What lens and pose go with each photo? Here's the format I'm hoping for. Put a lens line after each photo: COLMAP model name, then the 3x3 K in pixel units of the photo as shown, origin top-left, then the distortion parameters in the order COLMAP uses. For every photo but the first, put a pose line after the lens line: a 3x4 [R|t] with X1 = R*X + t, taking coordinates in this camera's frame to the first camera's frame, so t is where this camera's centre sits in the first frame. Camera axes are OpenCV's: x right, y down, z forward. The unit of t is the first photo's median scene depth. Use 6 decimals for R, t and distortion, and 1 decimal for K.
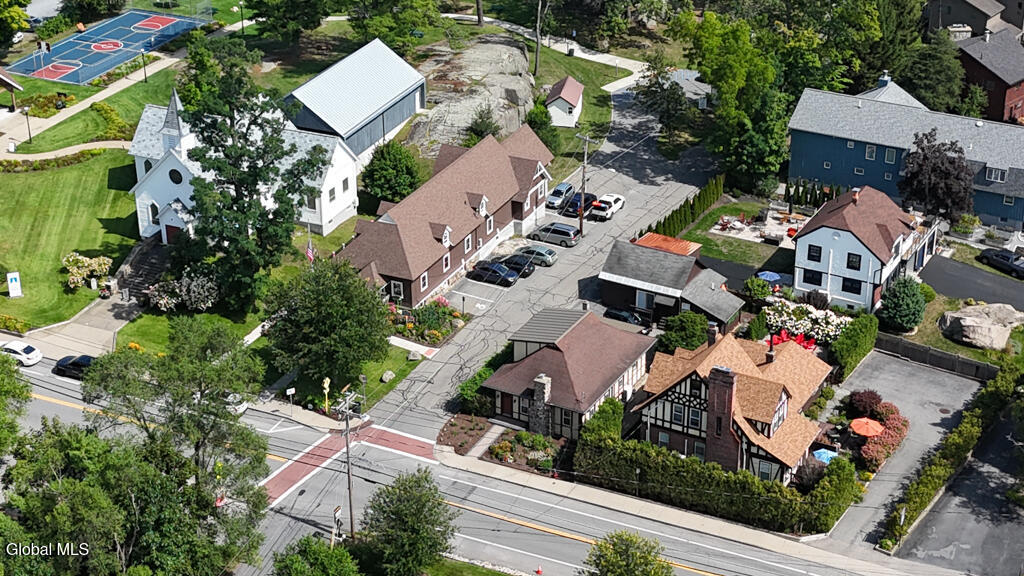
lens RADIAL K [[1705.7, 0, 512.0], [0, 1705.7, 288.0], [0, 0, 1]] dist [0.254862, -1.290309]
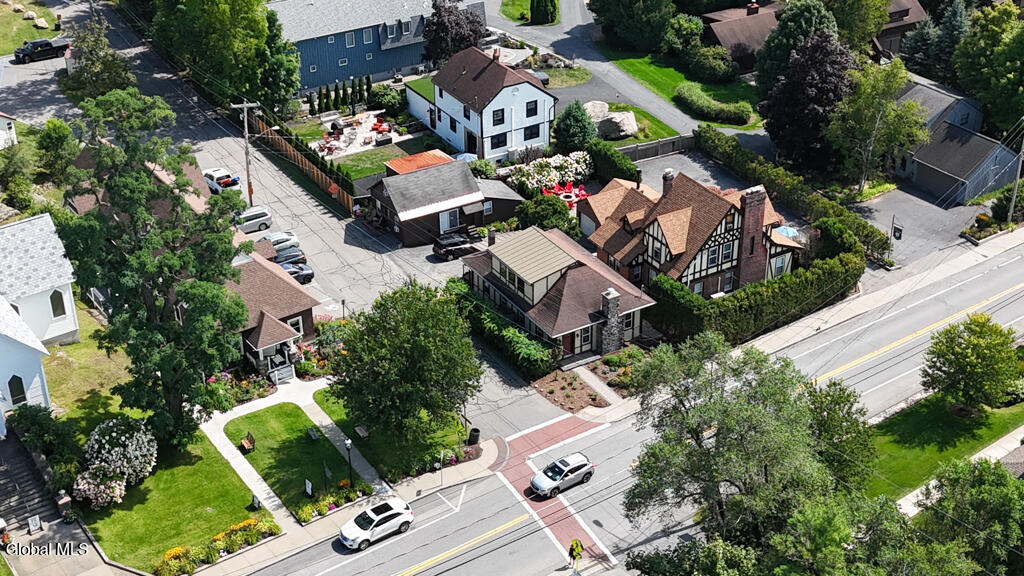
lens RADIAL K [[1417.3, 0, 512.0], [0, 1417.3, 288.0], [0, 0, 1]] dist [0.198104, -0.668489]
pose [[0.499712, -0.443265, 0.744180, -0.505543], [0.396679, 0.880863, 0.258312, -0.148217], [-0.770022, 0.166119, 0.616012, 0.483236]]
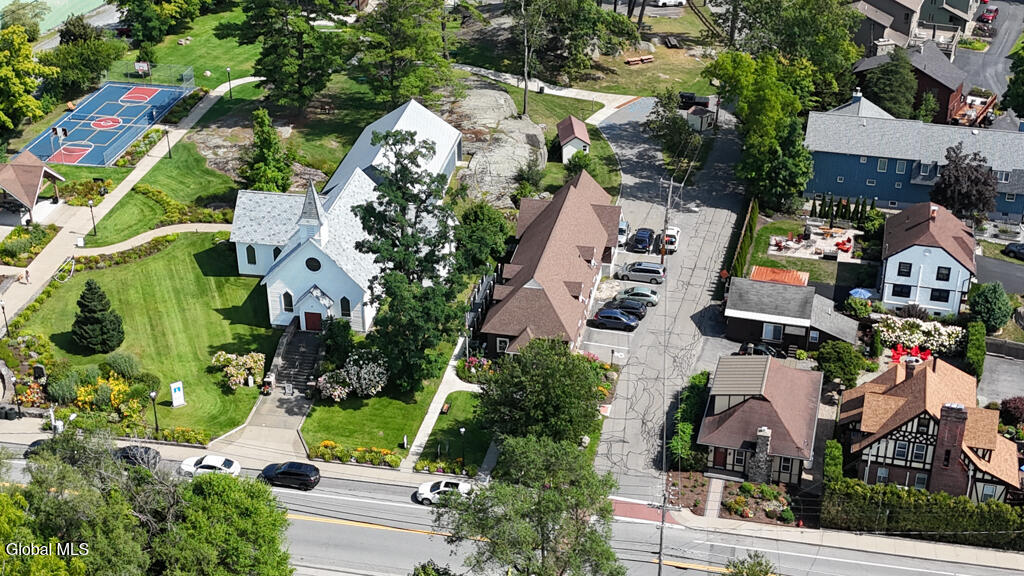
lens RADIAL K [[1417.3, 0, 512.0], [0, 1417.3, 288.0], [0, 0, 1]] dist [0.198104, -0.668489]
pose [[0.971210, -0.114928, 0.208667, -0.261574], [0.107356, 0.993095, 0.047294, -0.079039], [-0.212662, -0.023531, 0.976842, 0.157117]]
